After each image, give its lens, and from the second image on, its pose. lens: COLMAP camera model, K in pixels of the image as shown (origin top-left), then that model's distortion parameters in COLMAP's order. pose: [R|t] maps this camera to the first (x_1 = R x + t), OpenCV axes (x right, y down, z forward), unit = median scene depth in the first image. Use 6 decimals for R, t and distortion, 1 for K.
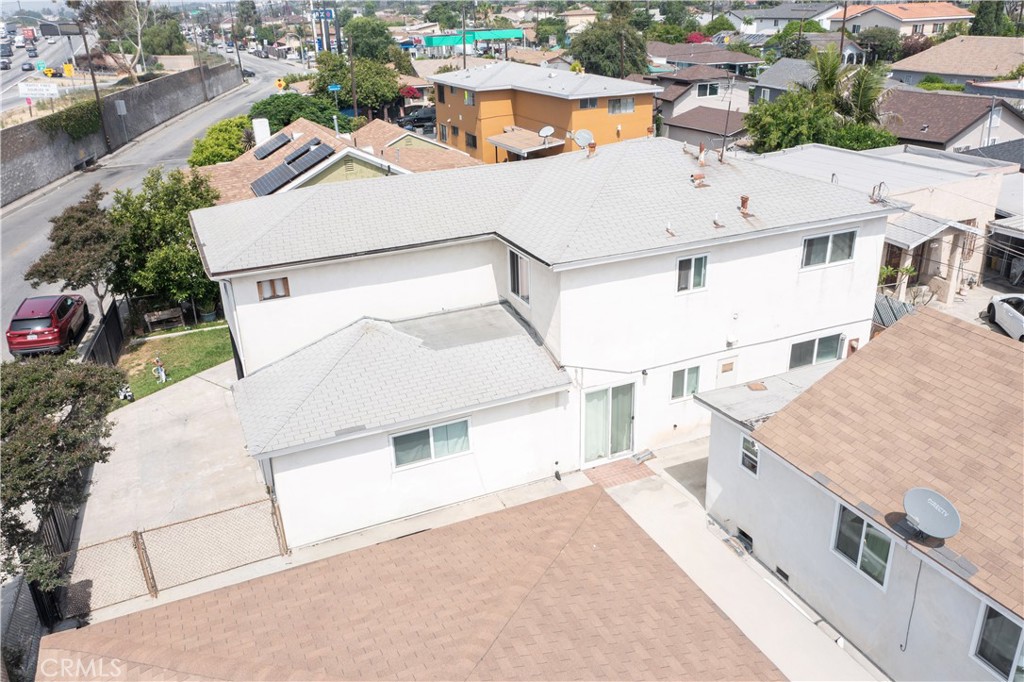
lens RADIAL K [[814.4, 0, 512.8], [0, 814.4, 341.6], [0, 0, 1]] dist [-0.003829, 0.011242]
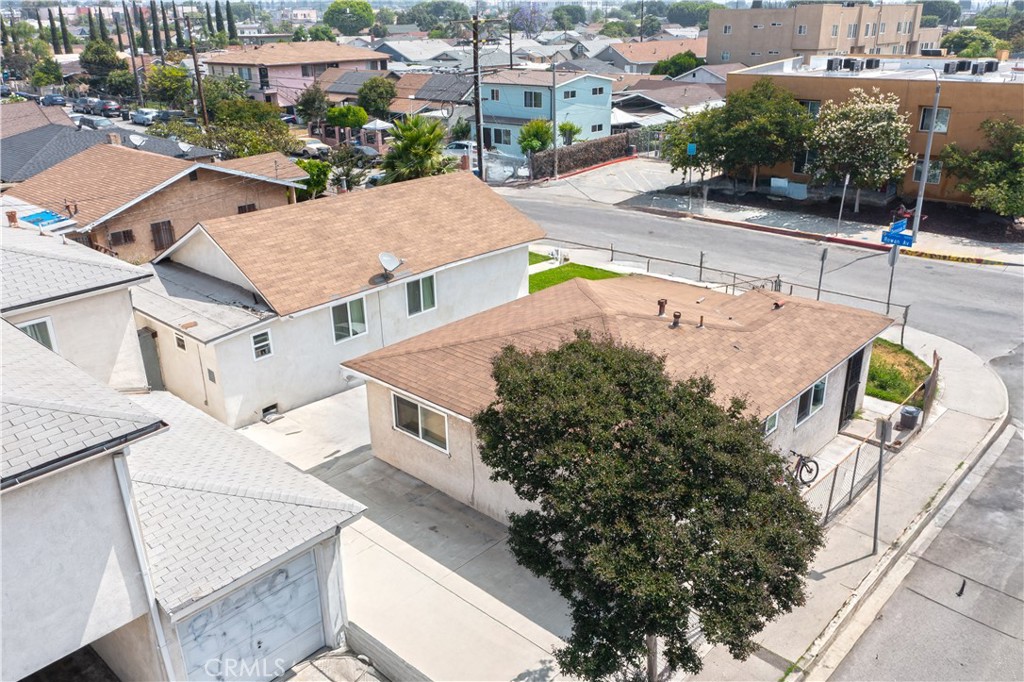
lens RADIAL K [[814.4, 0, 512.8], [0, 814.4, 341.6], [0, 0, 1]] dist [-0.003829, 0.011242]
pose [[-0.408588, -0.304136, 0.860556, -0.411960], [0.382238, 0.799167, 0.463924, -0.131377], [-0.828825, 0.518491, -0.210278, 0.369520]]
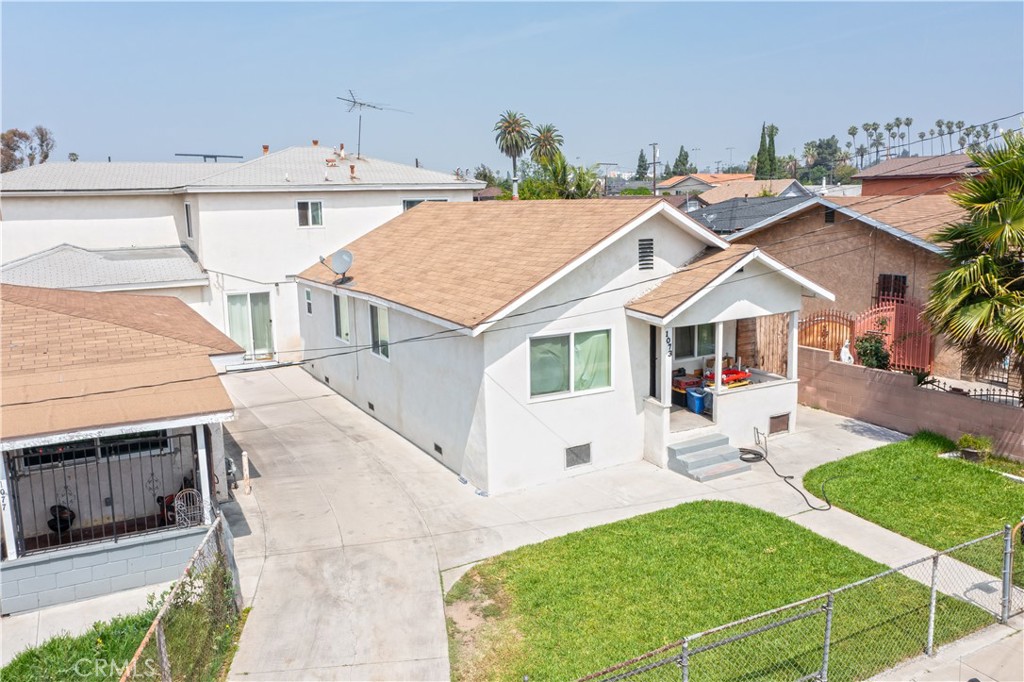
lens RADIAL K [[814.4, 0, 512.8], [0, 814.4, 341.6], [0, 0, 1]] dist [-0.003829, 0.011242]
pose [[0.995226, -0.005986, 0.097414, 0.200375], [0.027825, 0.974096, -0.224415, 0.213072], [-0.093547, 0.226054, 0.969612, -0.161476]]
